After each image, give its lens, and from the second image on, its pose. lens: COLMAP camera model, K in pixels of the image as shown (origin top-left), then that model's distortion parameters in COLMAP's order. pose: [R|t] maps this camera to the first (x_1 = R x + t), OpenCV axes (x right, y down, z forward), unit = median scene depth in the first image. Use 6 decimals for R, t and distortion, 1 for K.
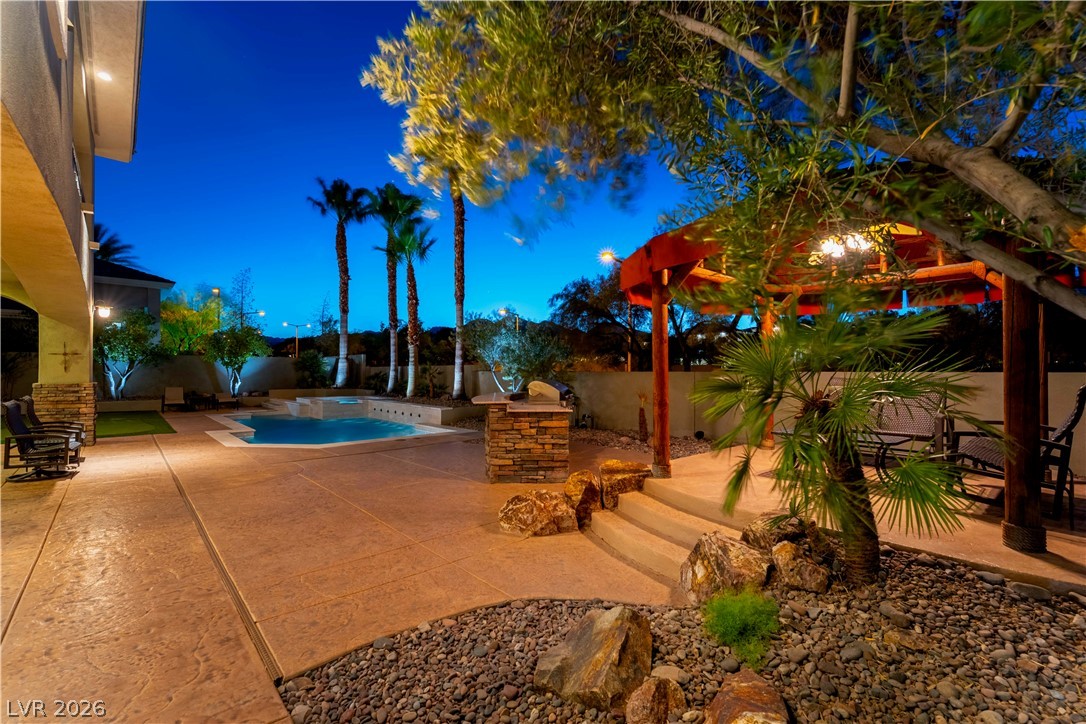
lens RADIAL K [[471.5, 0, 549.4], [0, 471.5, 366.4], [0, 0, 1]] dist [-0.004006, -0.000444]
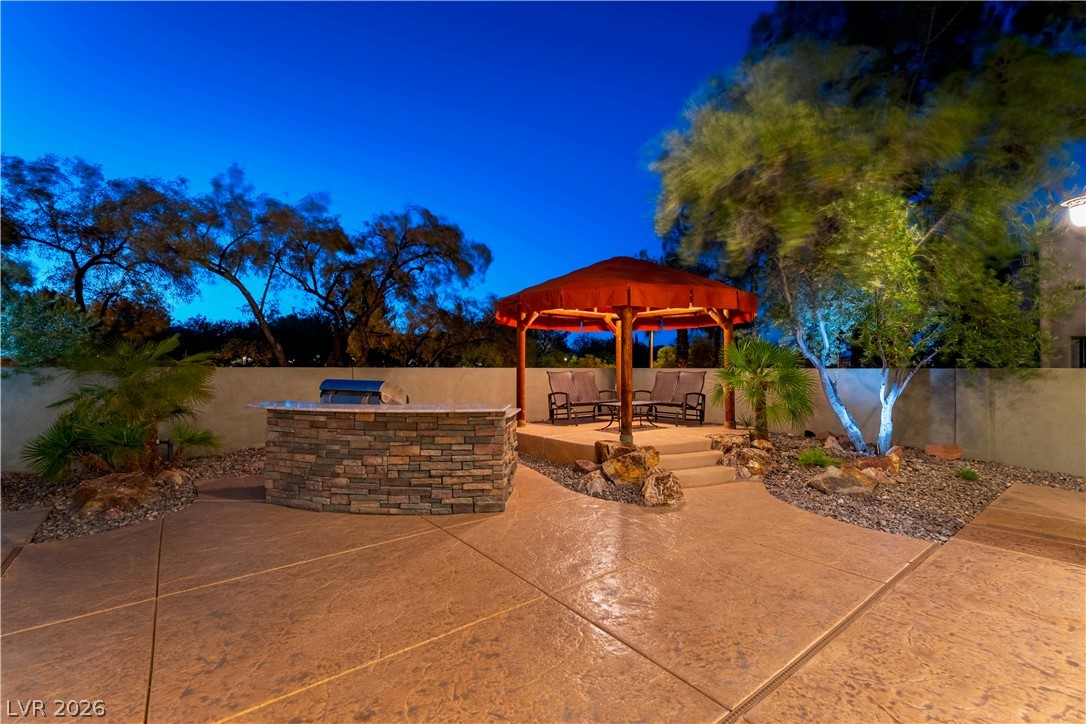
lens RADIAL K [[484.9, 0, 550.5], [0, 484.9, 365.4], [0, 0, 1]] dist [-0.003035, 0.000168]
pose [[0.058384, 0.002495, 0.998291, -1.434568], [-0.015868, 0.999873, -0.001571, 0.010177], [-0.998168, -0.015750, 0.058416, 1.364391]]
